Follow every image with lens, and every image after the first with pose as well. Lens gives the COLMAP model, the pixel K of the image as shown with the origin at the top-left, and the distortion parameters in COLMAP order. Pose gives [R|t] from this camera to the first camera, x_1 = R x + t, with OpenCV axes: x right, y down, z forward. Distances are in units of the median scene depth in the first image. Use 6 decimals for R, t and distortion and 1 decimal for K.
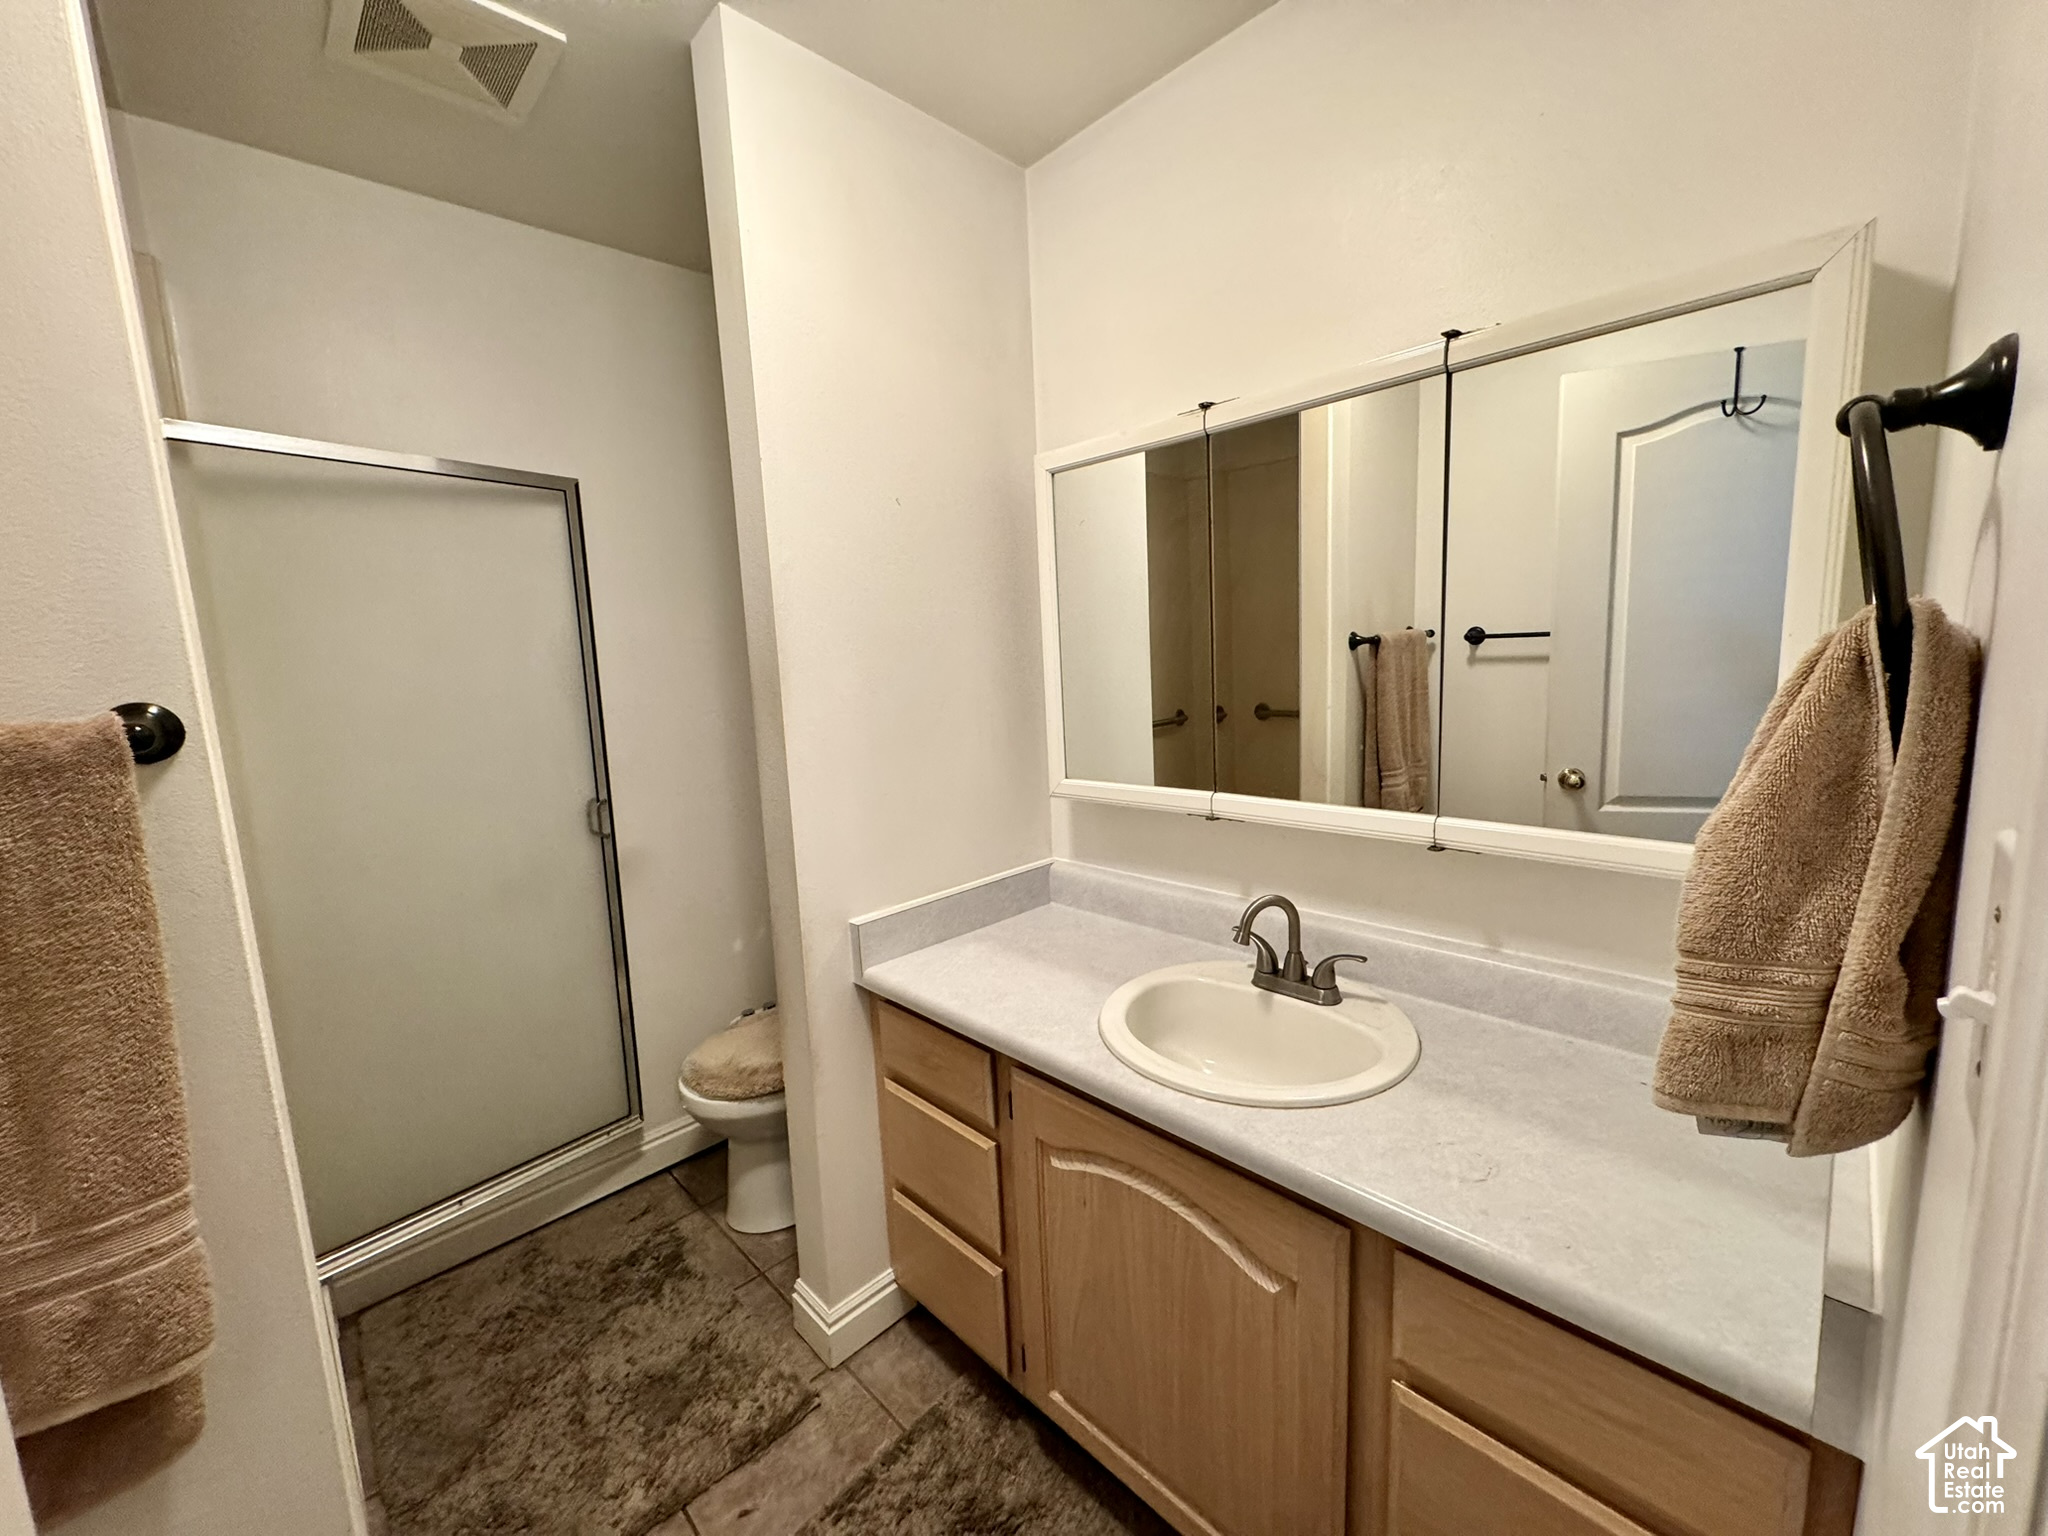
lens RADIAL K [[813.8, 0, 1024.0], [0, 813.8, 768.0], [0, 0, 1]] dist [0.000004, -0.000073]
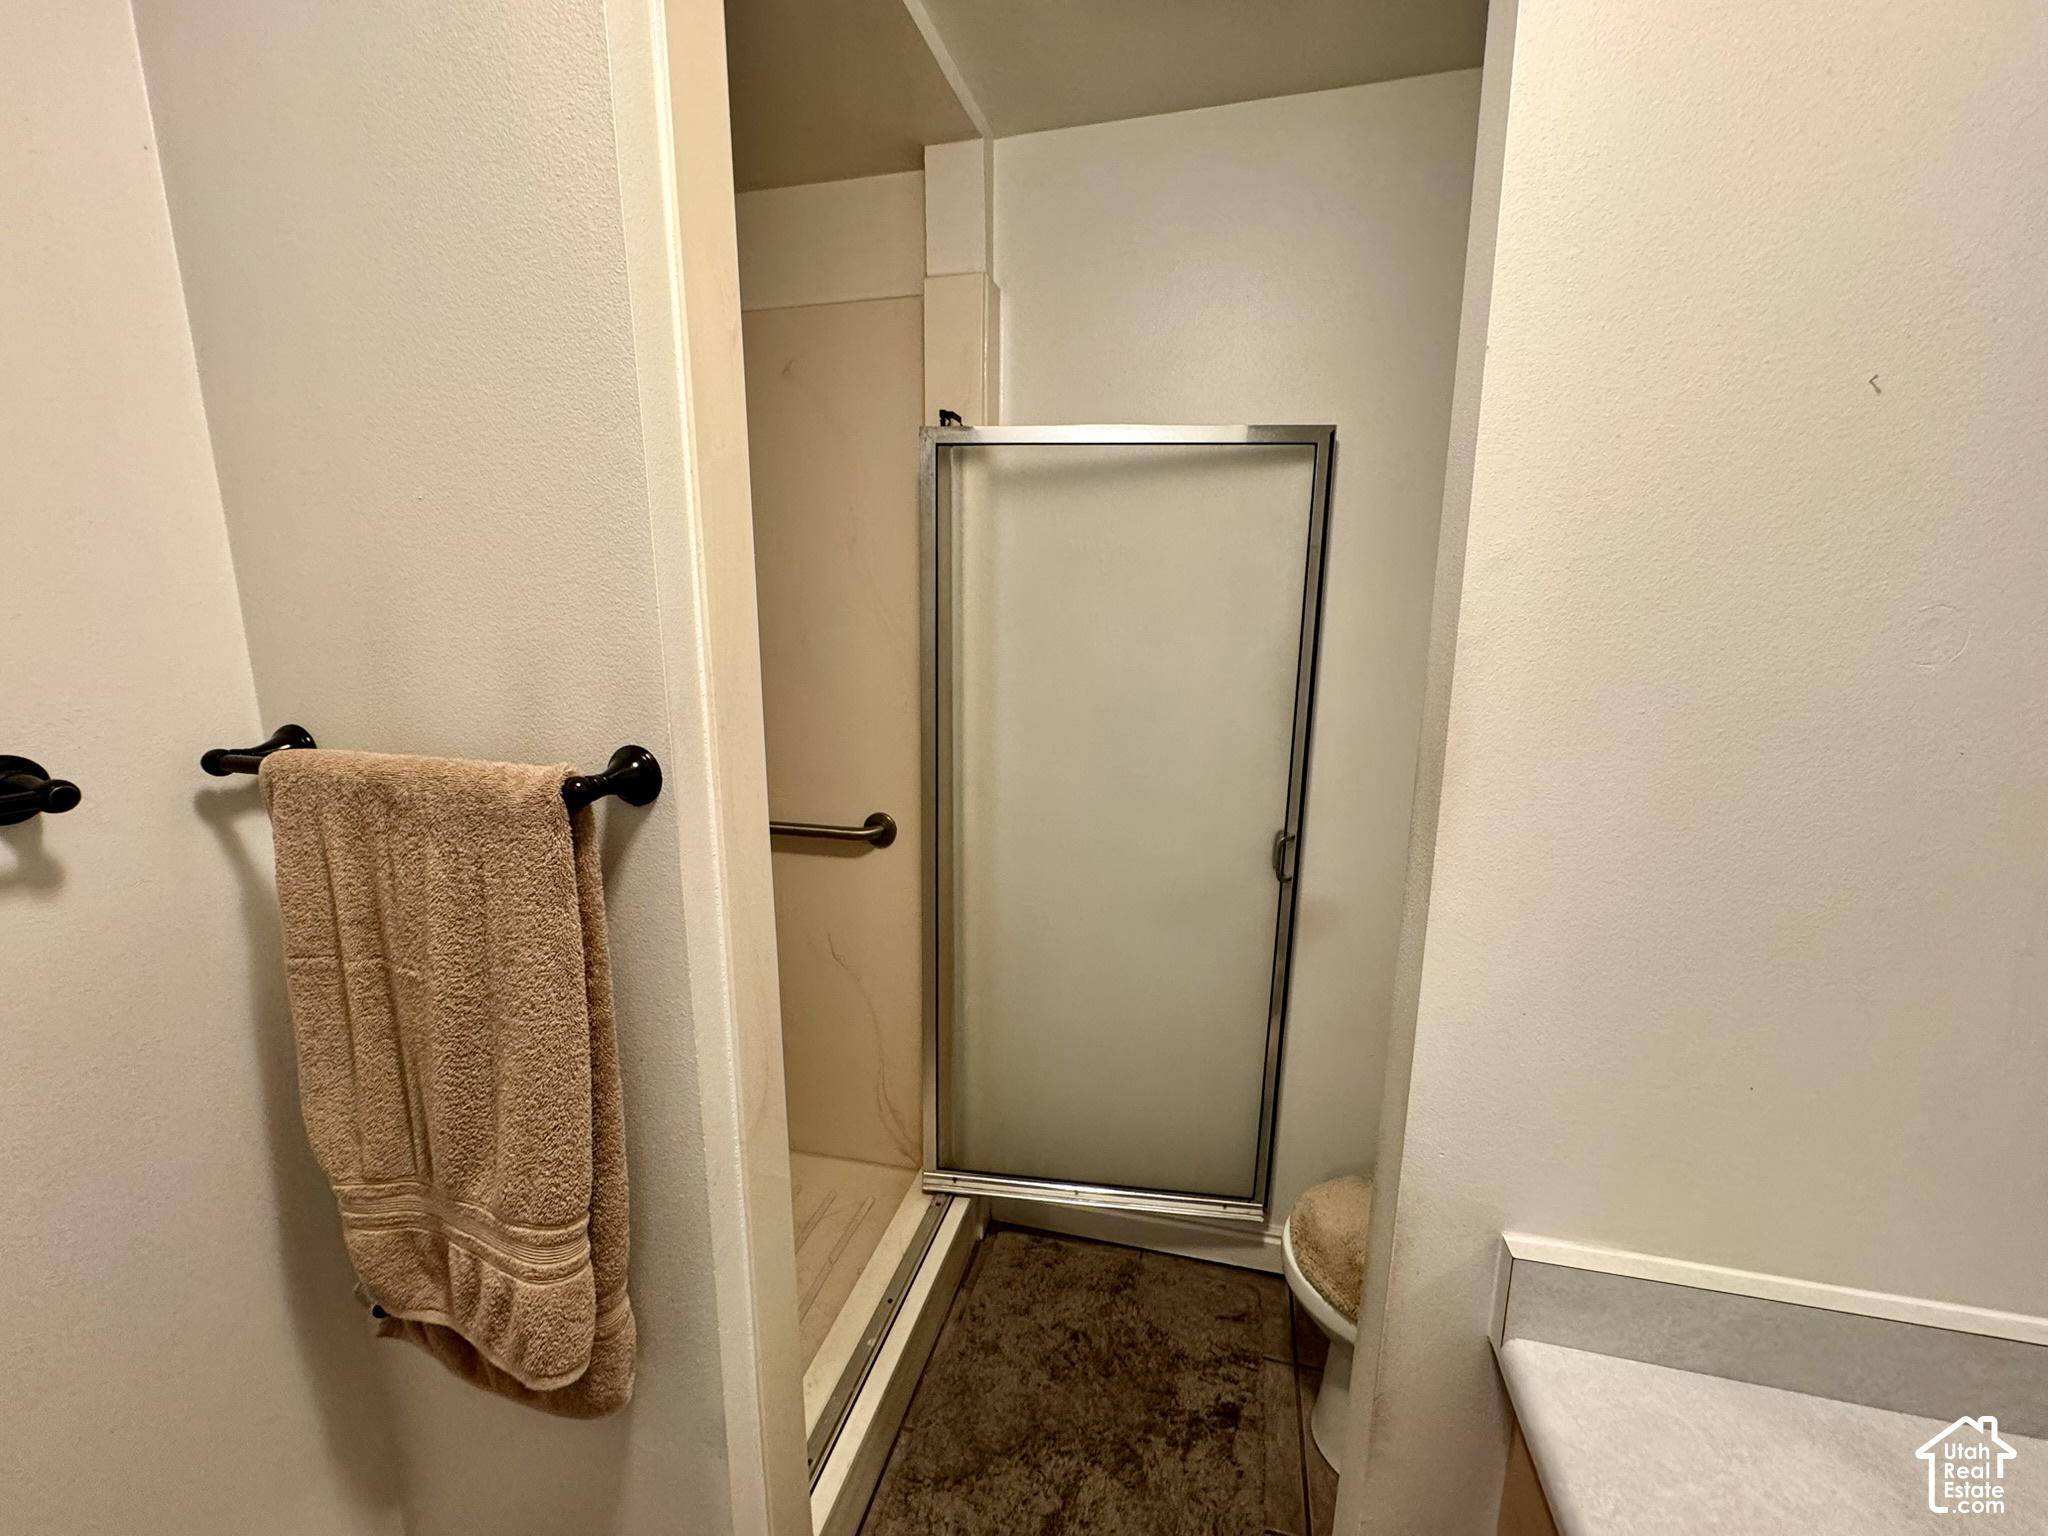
lens RADIAL K [[813.8, 0, 1024.0], [0, 813.8, 768.0], [0, 0, 1]] dist [0.000004, -0.000073]
pose [[0.518673, 0.207989, -0.829288, -0.001166], [-0.146053, 0.977256, 0.153752, -0.118244], [0.842405, 0.041373, 0.537254, 0.368996]]
